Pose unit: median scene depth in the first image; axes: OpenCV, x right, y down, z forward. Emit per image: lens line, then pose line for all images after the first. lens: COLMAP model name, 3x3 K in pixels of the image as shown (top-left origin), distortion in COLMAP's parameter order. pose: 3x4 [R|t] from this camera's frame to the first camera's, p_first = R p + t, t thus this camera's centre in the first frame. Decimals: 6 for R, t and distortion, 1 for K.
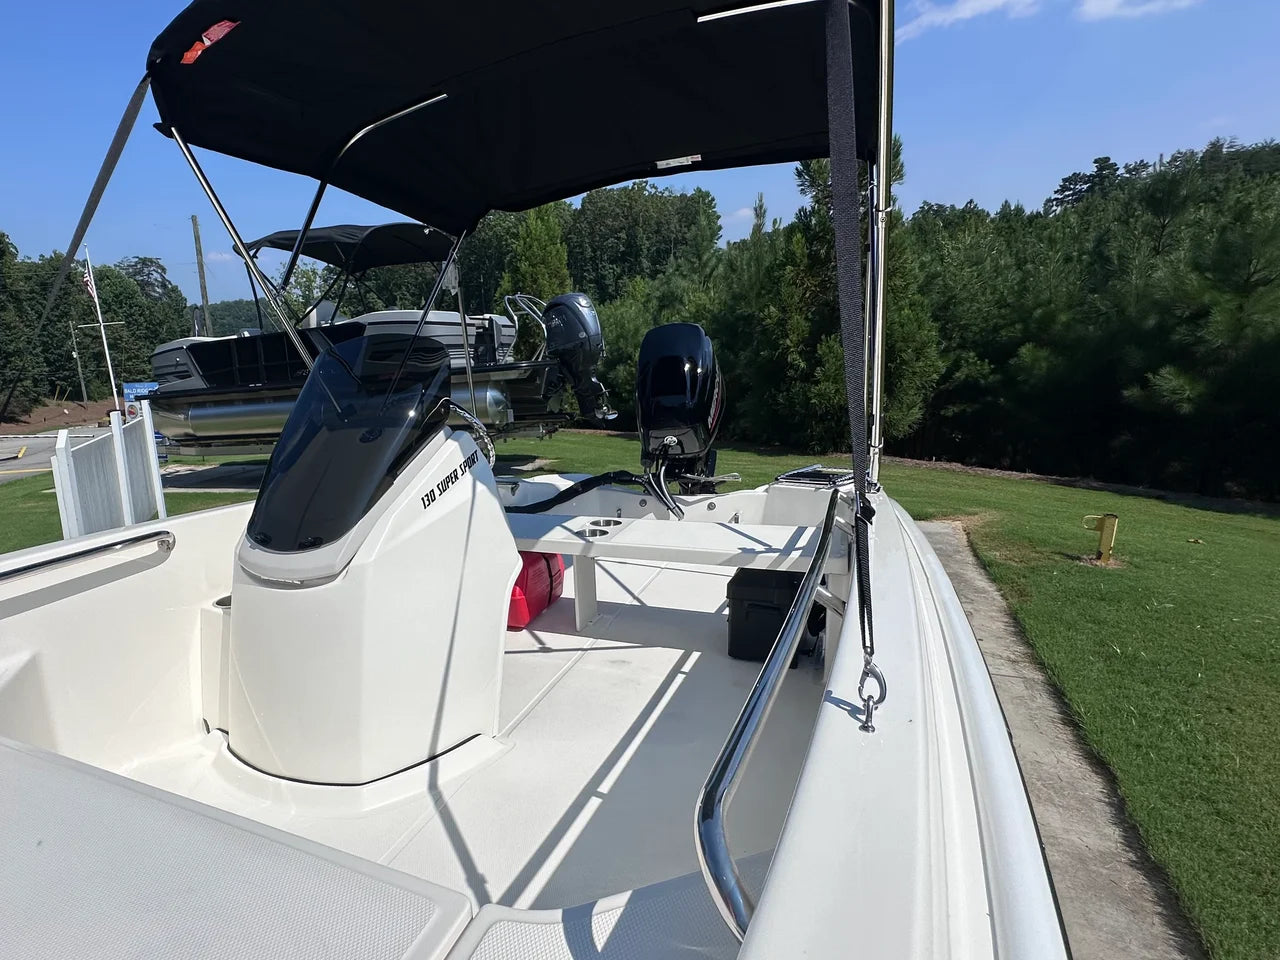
lens RADIAL K [[615.0, 0, 665.9], [0, 615.0, 521.6], [0, 0, 1]] dist [0.001130, 0.001458]
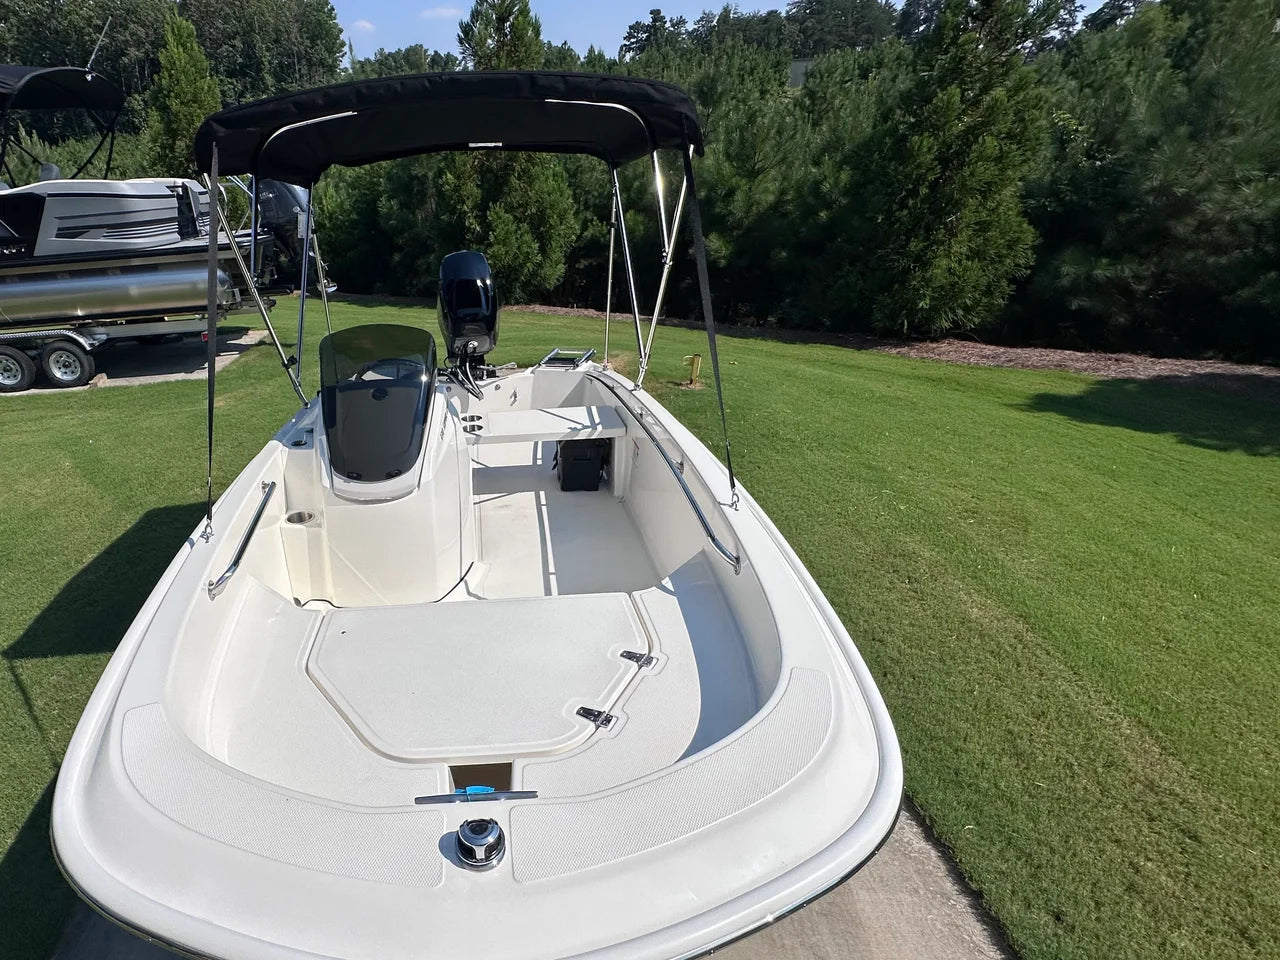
lens RADIAL K [[547.4, 0, 640.0], [0, 547.4, 481.1], [0, 0, 1]] dist [-0.002727, 0.000912]
pose [[0.841027, -0.171864, 0.512968, -0.122735], [0.042023, 0.966086, 0.254777, -0.045822], [-0.539358, -0.192718, 0.819727, -0.087869]]
